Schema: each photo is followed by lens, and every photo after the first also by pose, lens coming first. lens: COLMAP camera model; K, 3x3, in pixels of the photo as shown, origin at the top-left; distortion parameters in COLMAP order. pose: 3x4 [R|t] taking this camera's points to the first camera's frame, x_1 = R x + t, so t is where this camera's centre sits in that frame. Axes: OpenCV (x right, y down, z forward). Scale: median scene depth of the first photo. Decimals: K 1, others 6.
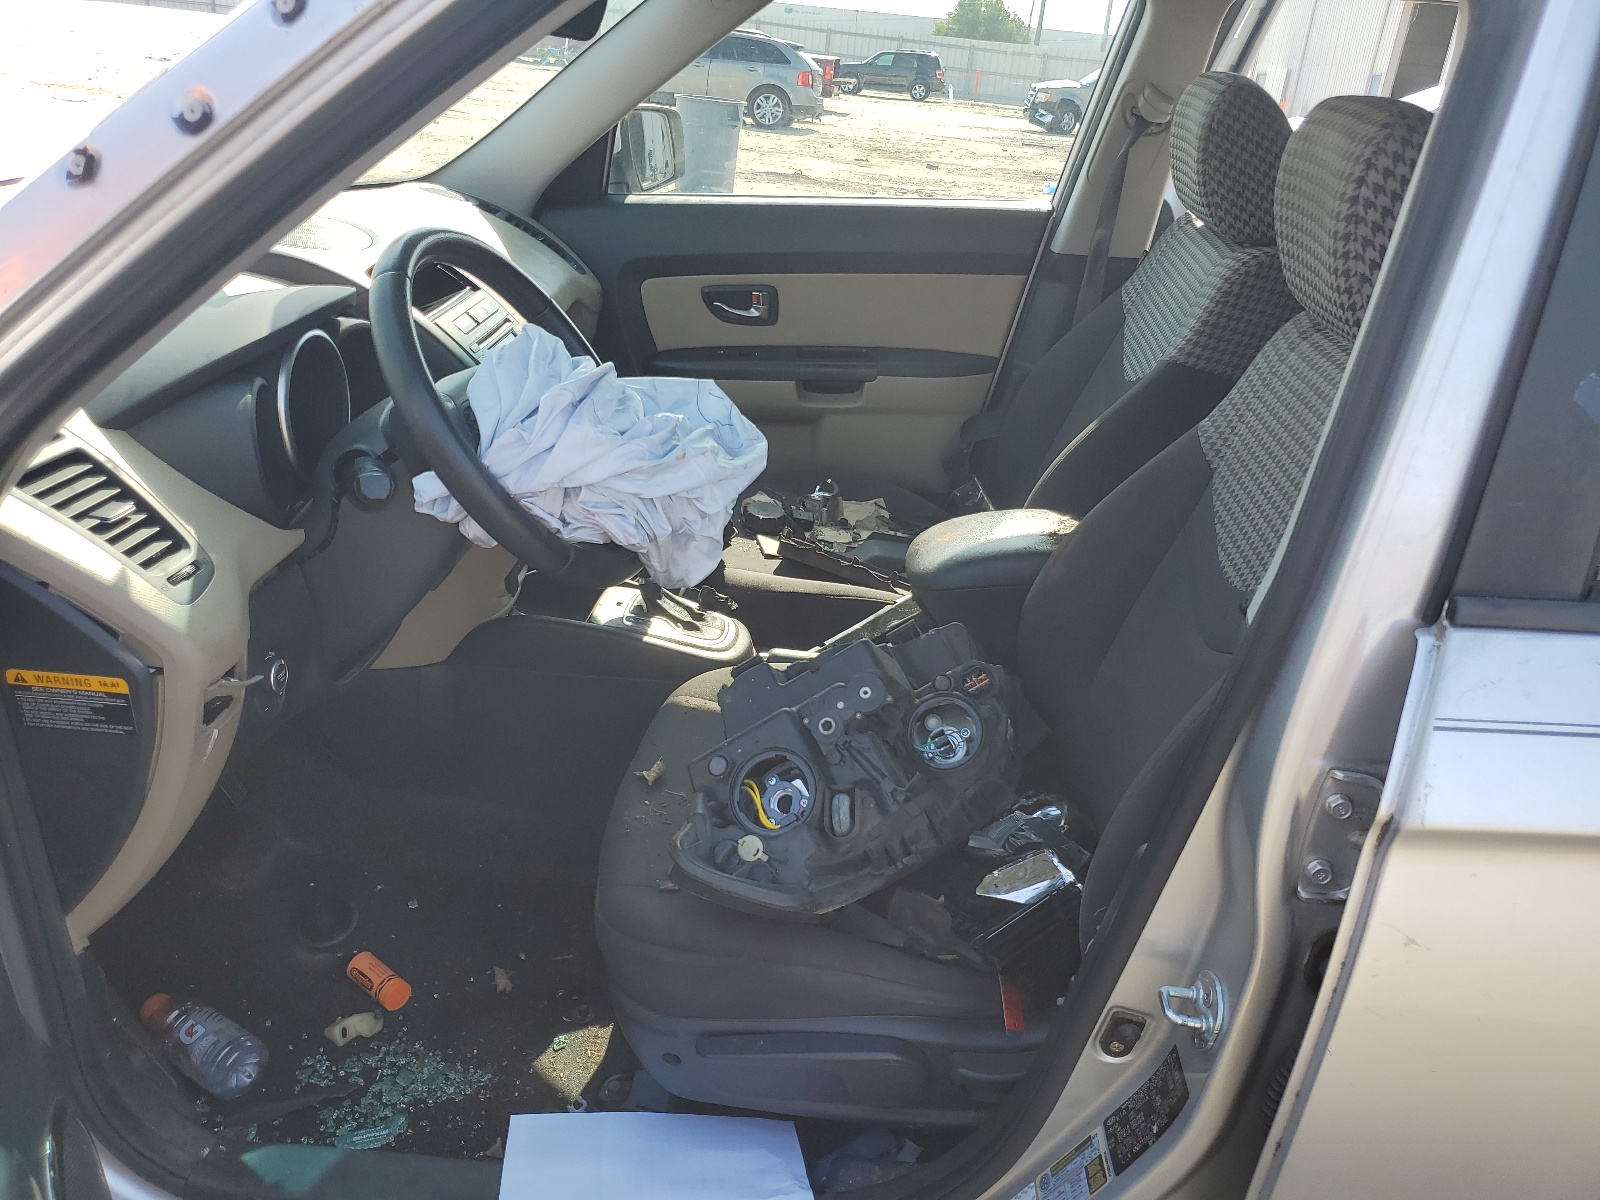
lens RADIAL K [[1207.7, 0, 800.0], [0, 1207.7, 600.0], [0, 0, 1]] dist [0.001656, 0.001515]
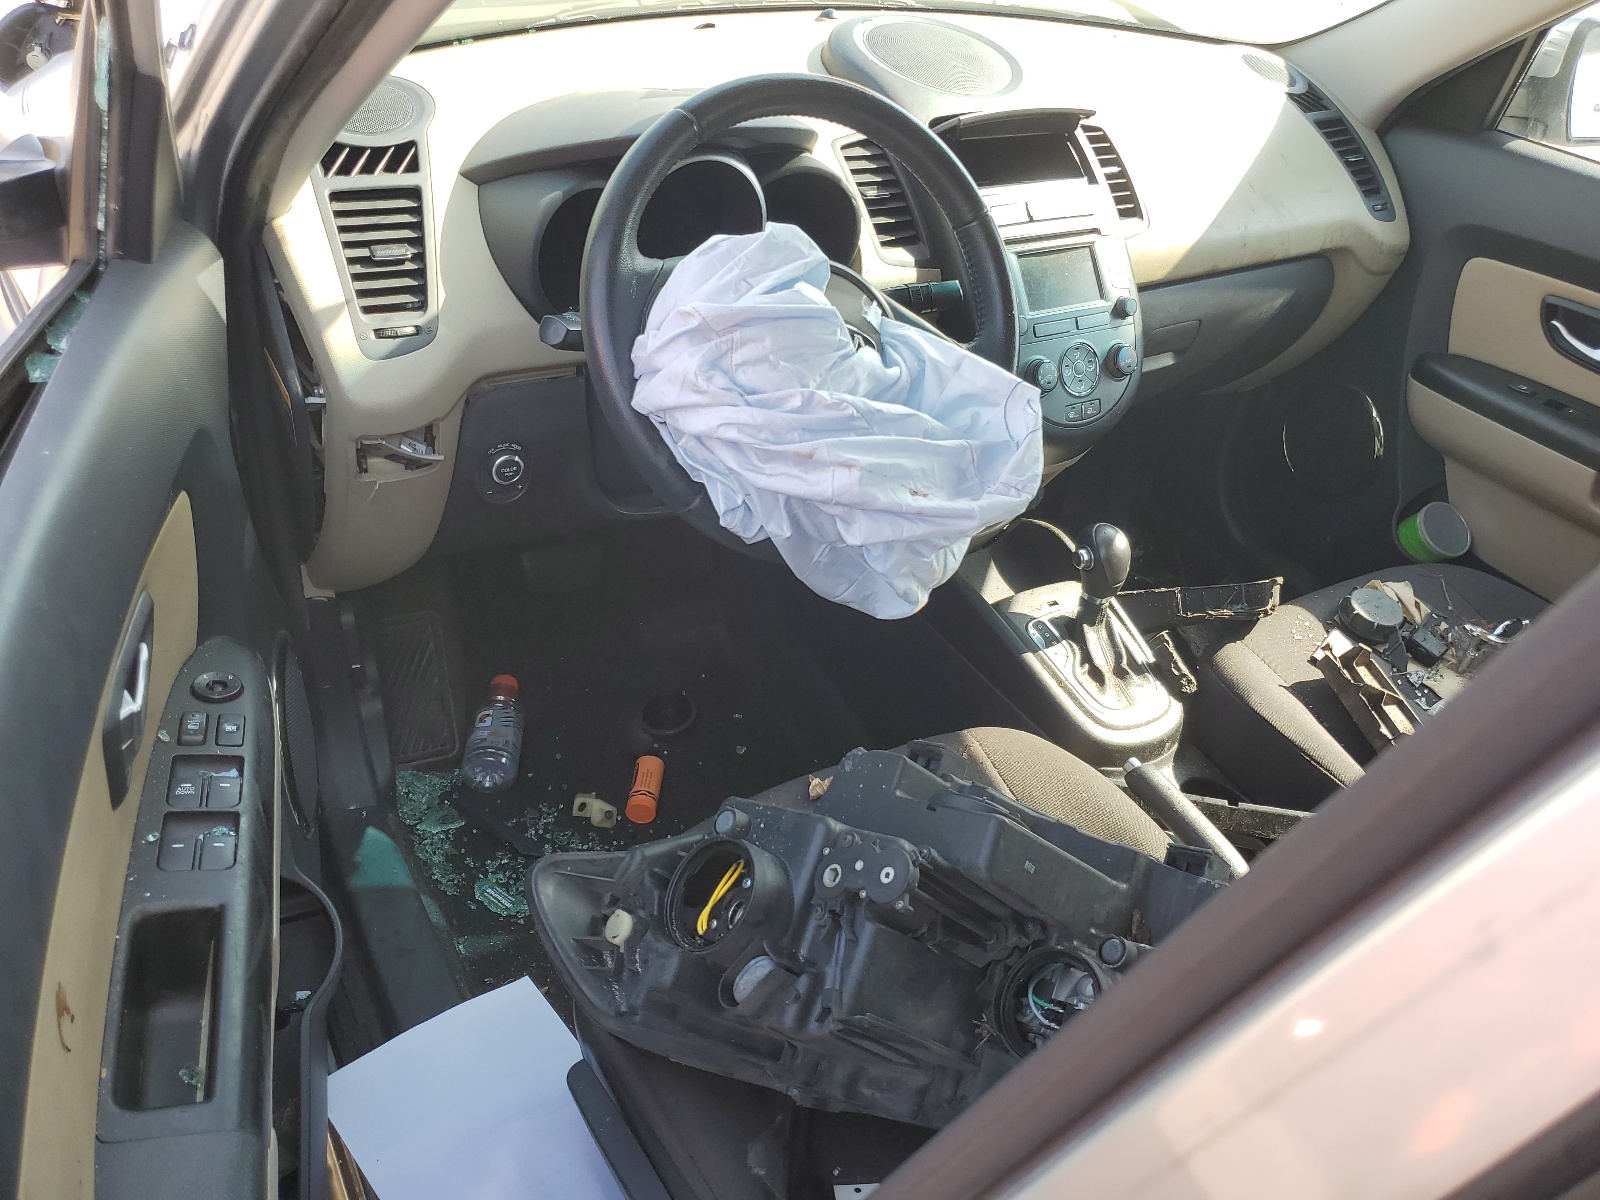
lens RADIAL K [[1227.5, 0, 800.0], [0, 1227.5, 561.0], [0, 0, 1]] dist [-0.002861, -0.000954]
pose [[0.590277, 0.505221, -0.629543, 0.306930], [-0.448091, 0.853795, 0.265045, -0.197198], [0.671407, 0.125642, 0.730361, 0.342145]]
